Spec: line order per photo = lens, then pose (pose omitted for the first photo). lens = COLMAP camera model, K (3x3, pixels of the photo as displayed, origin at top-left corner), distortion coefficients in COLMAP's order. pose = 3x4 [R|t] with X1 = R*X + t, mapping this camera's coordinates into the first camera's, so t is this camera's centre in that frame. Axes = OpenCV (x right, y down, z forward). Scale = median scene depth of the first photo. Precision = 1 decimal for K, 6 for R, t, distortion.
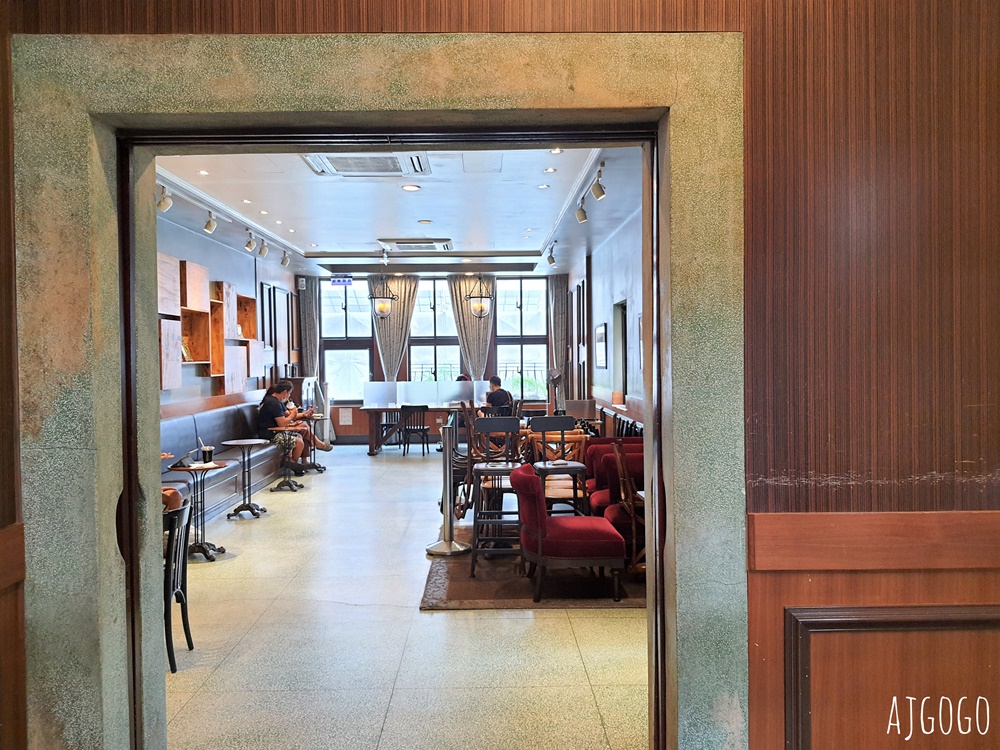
lens RADIAL K [[795.3, 0, 499.5], [0, 795.3, 376.5], [0, 0, 1]] dist [0.053357, -0.000883]
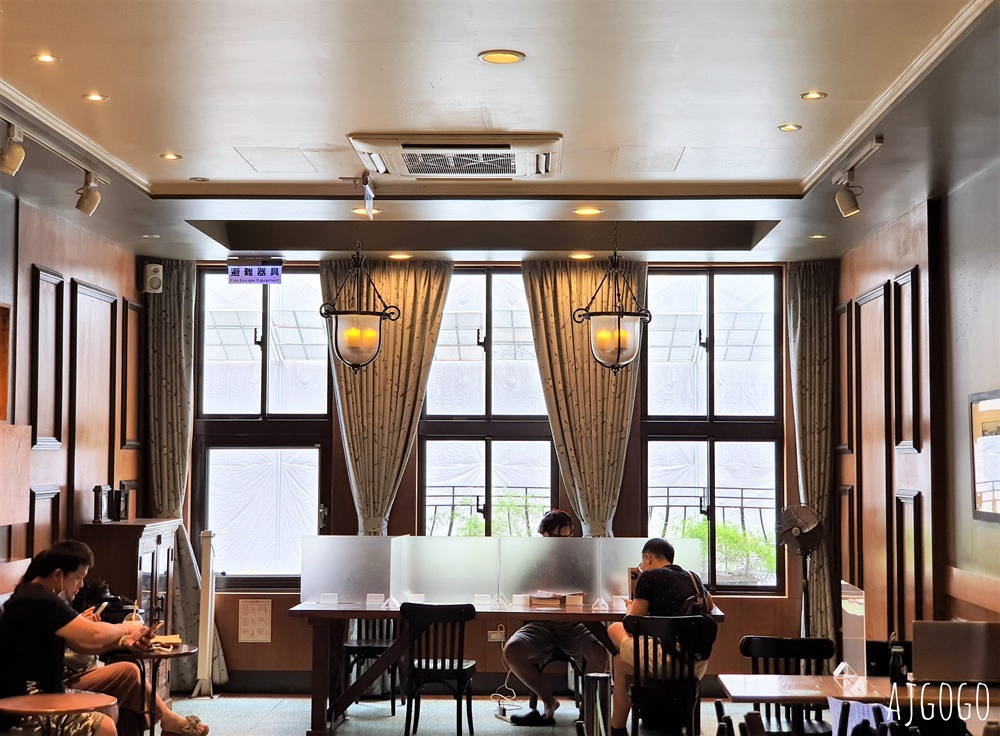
lens RADIAL K [[1581.7, 0, 500.8], [0, 1581.7, 367.1], [0, 0, 1]] dist [0.020786, 0.000000]
pose [[0.998598, 0.012124, -0.051528, -0.037106], [-0.016244, 0.996638, -0.080301, -0.012940], [0.050381, 0.081025, 0.995438, 0.239341]]
